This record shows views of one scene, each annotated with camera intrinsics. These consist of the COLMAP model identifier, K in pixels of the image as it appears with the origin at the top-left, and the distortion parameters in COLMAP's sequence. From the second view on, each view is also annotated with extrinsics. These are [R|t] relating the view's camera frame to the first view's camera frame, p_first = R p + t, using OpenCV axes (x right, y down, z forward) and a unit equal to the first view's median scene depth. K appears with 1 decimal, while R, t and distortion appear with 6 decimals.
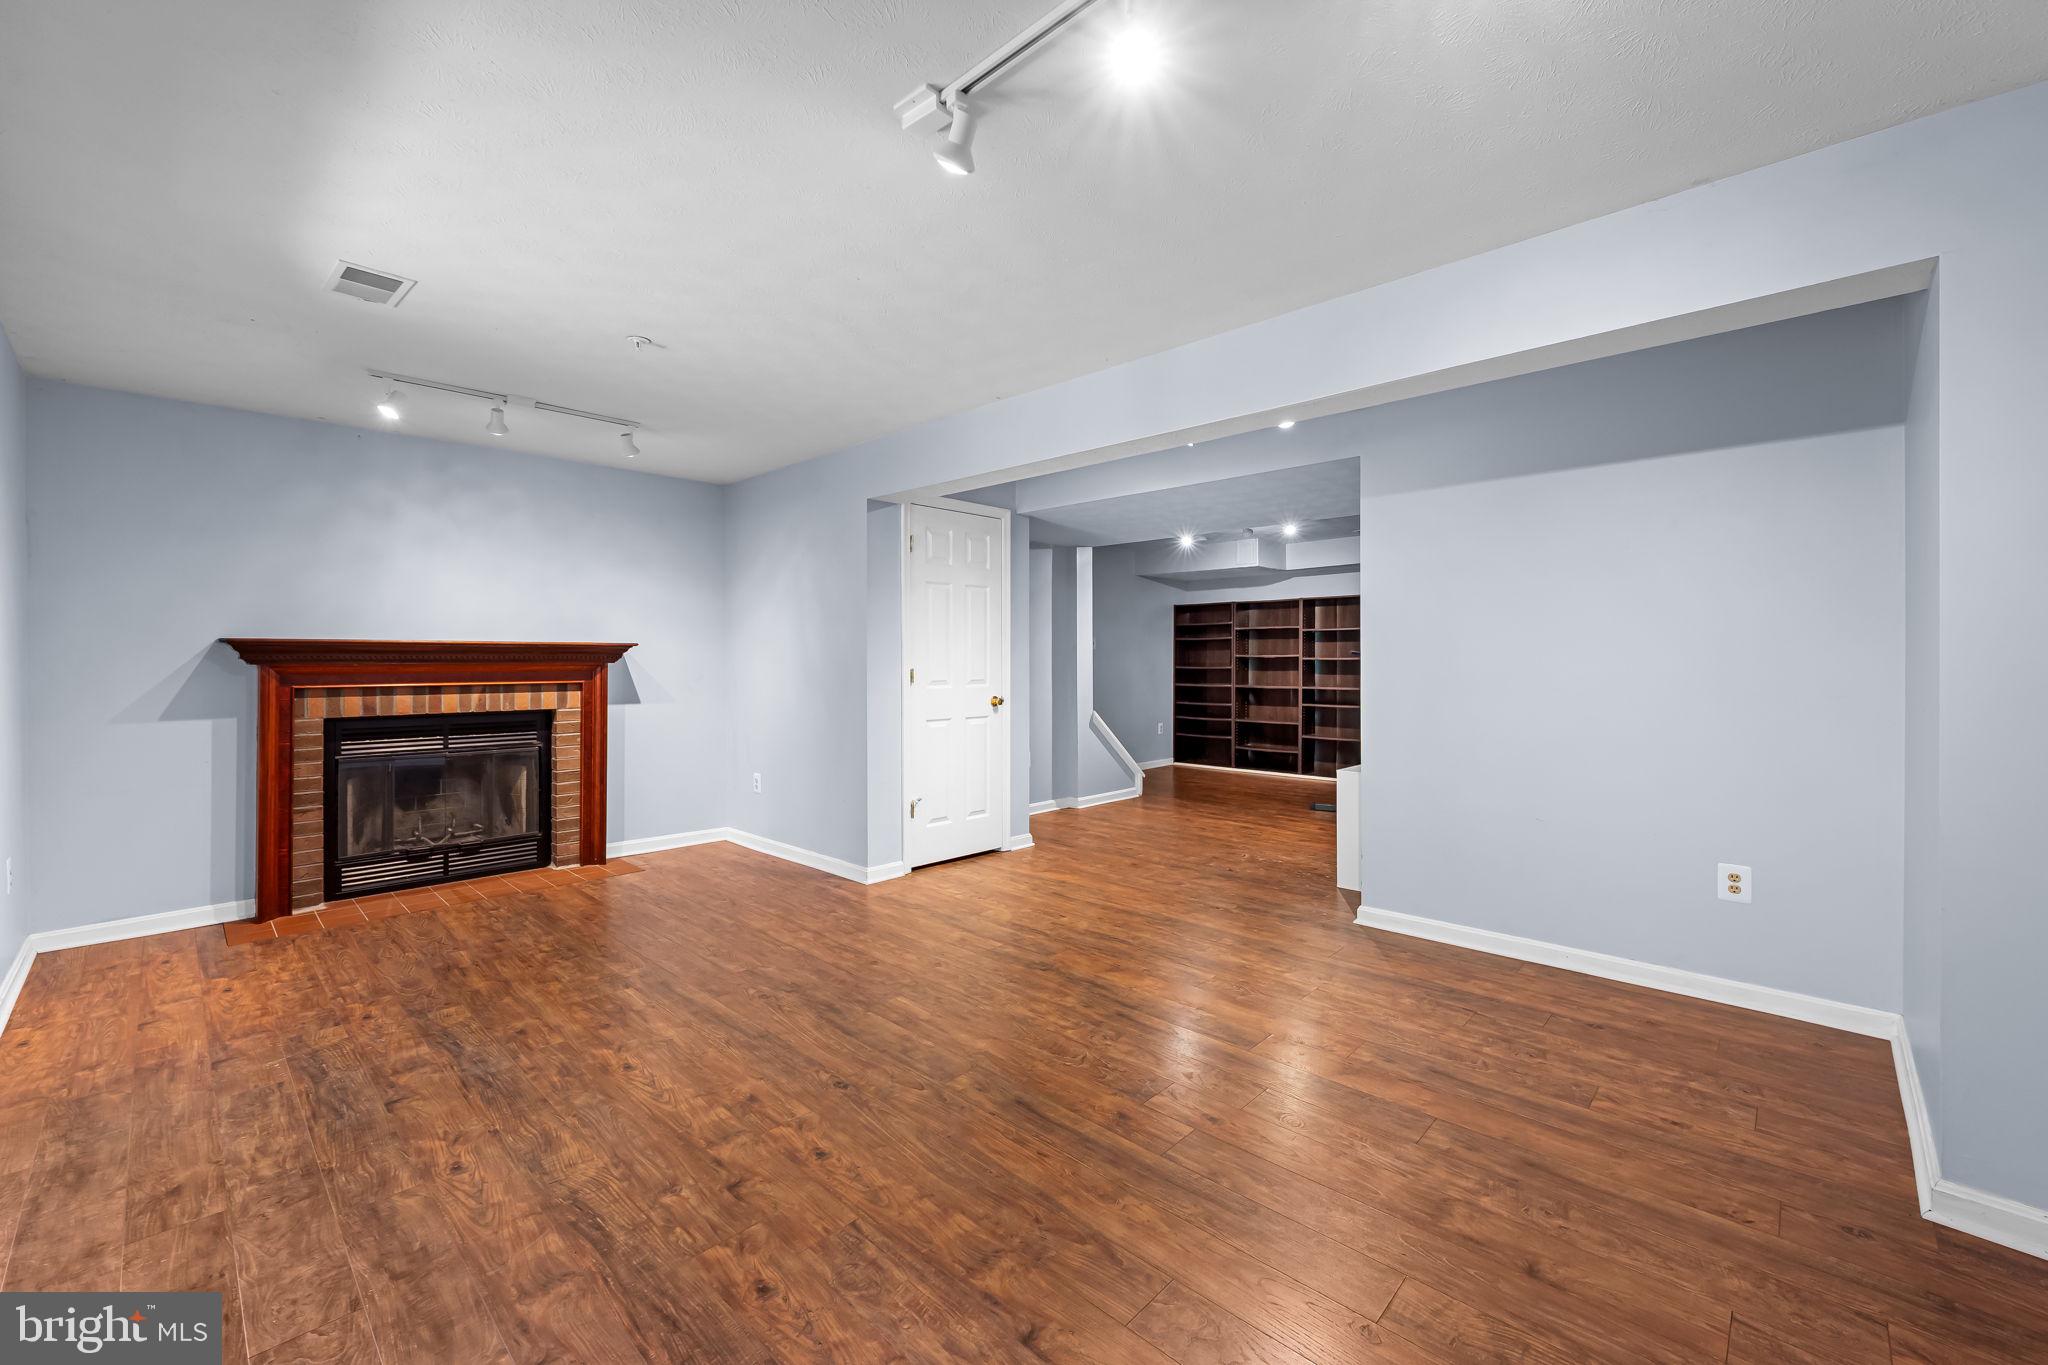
lens RADIAL K [[823.6, 0, 1020.9], [0, 823.6, 667.9], [0, 0, 1]] dist [-0.008656, 0.000906]
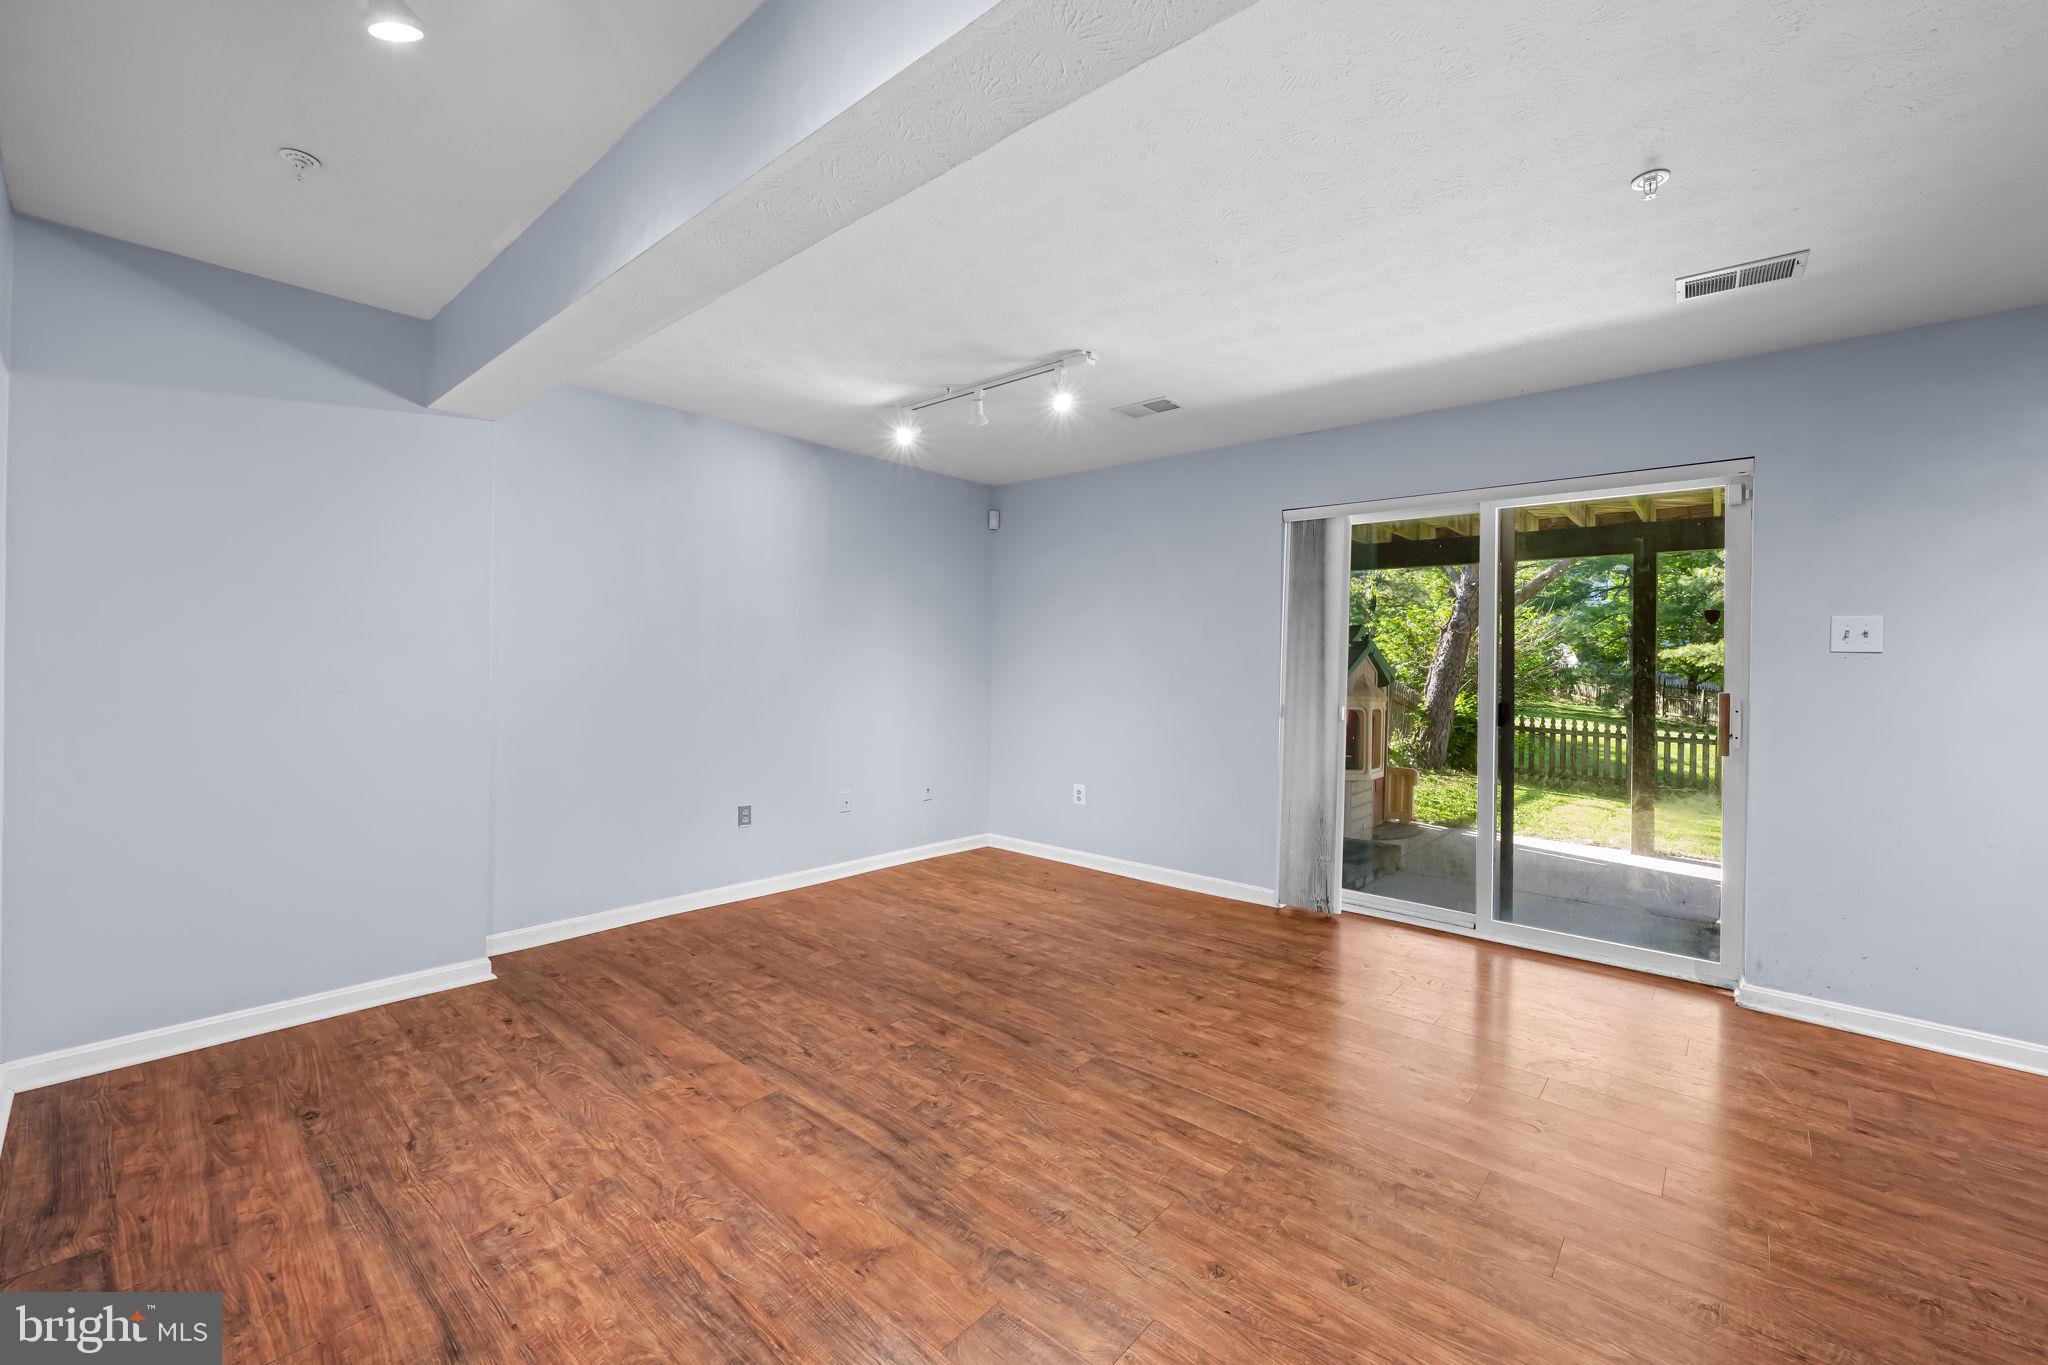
lens RADIAL K [[823.6, 0, 1026.0], [0, 823.6, 671.0], [0, 0, 1]] dist [-0.008656, 0.000906]
pose [[-0.998384, -0.017299, -0.054129, 0.062681], [-0.018210, 0.999700, 0.016370, -0.017960], [0.053830, 0.017329, -0.998400, 1.883196]]
